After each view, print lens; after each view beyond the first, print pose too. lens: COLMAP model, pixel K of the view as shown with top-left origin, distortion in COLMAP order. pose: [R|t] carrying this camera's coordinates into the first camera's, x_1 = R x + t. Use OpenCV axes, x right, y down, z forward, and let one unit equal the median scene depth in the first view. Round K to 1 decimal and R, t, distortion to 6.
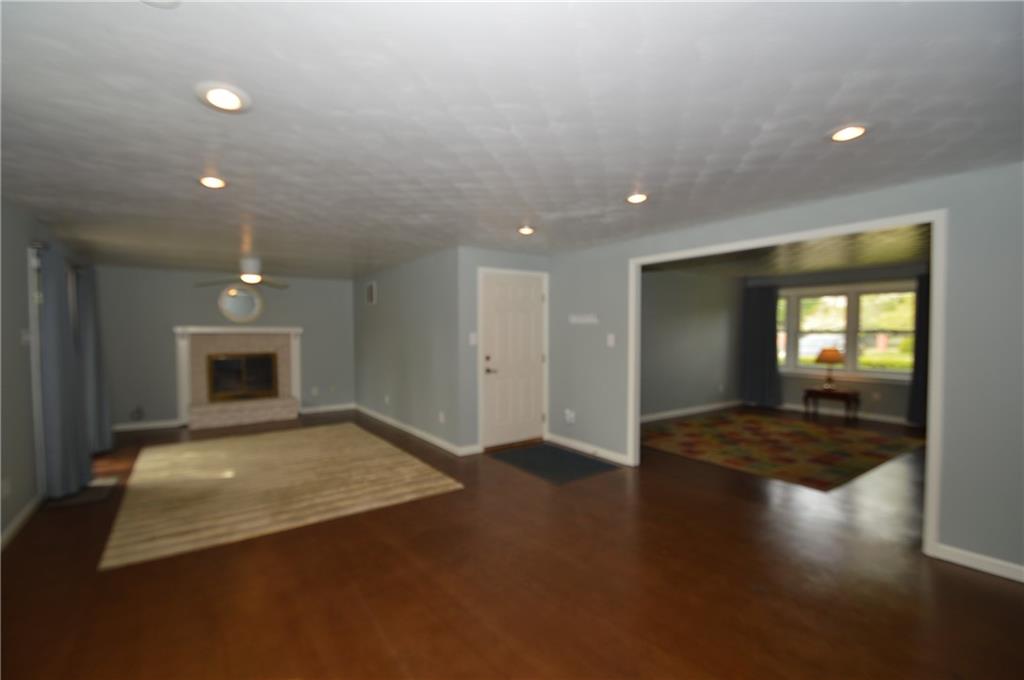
lens RADIAL K [[450.1, 0, 495.4], [0, 450.1, 337.8], [0, 0, 1]] dist [-0.004682, -0.006304]
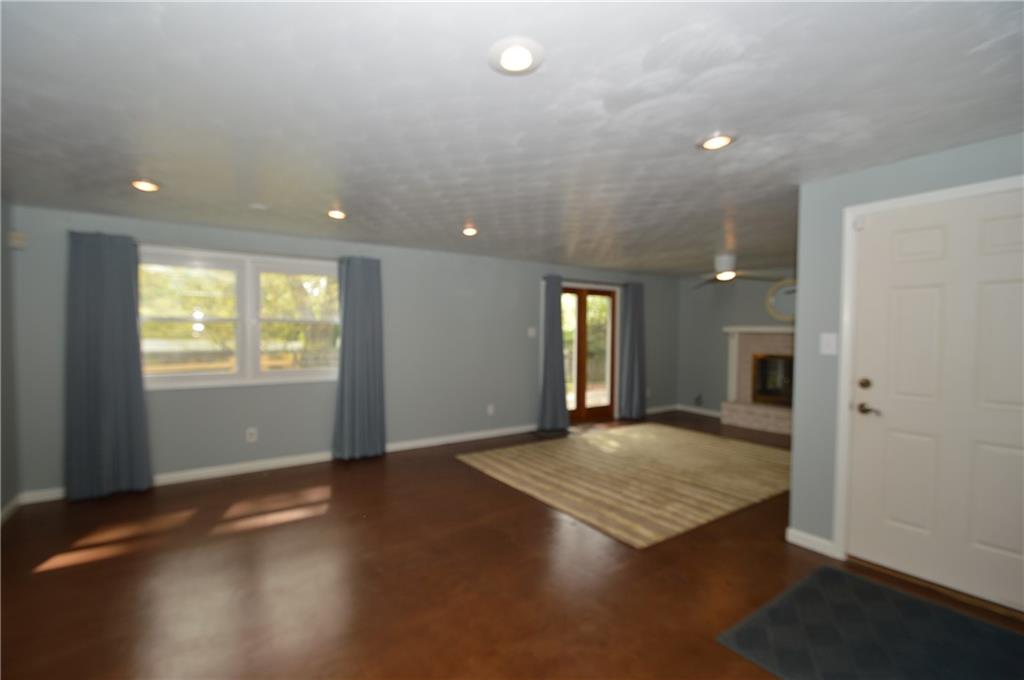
lens RADIAL K [[450.1, 0, 496.5], [0, 450.1, 343.8], [0, 0, 1]] dist [-0.004682, -0.006304]
pose [[-0.021421, 0.030282, -0.999312, 0.383587], [-0.021048, 0.999306, 0.030733, -0.004652], [0.999549, 0.021692, -0.020769, 0.472206]]
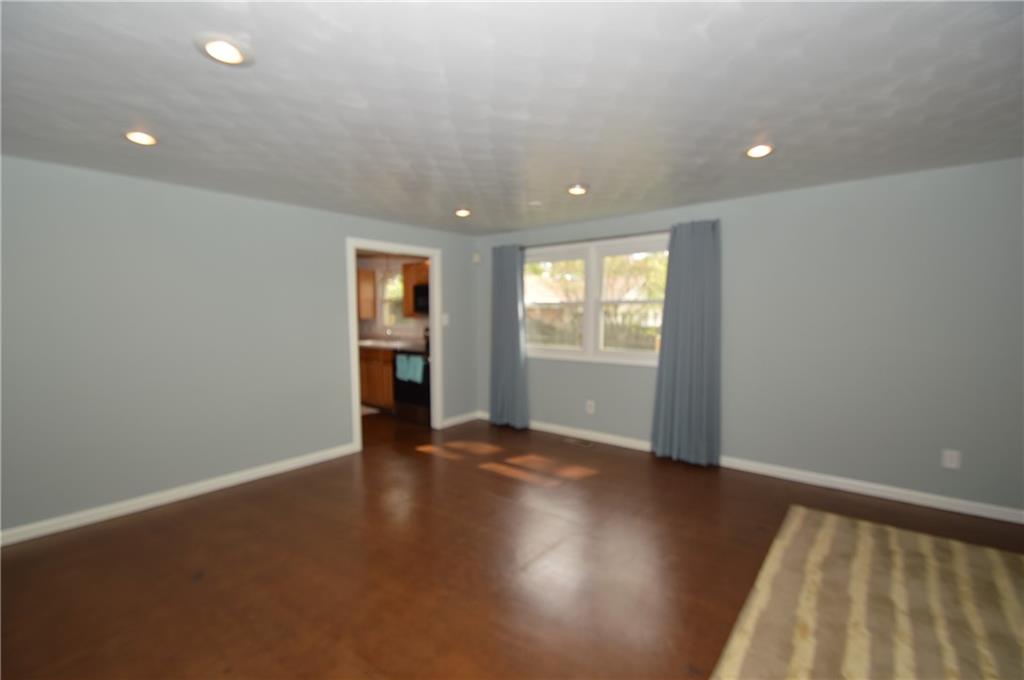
lens RADIAL K [[450.1, 0, 506.5], [0, 450.1, 333.9], [0, 0, 1]] dist [-0.004682, -0.006304]
pose [[-0.962226, 0.012444, -0.271968, 0.065874], [-0.002939, 0.998422, 0.056081, -0.000527], [0.272237, 0.054762, -0.960671, 0.753665]]
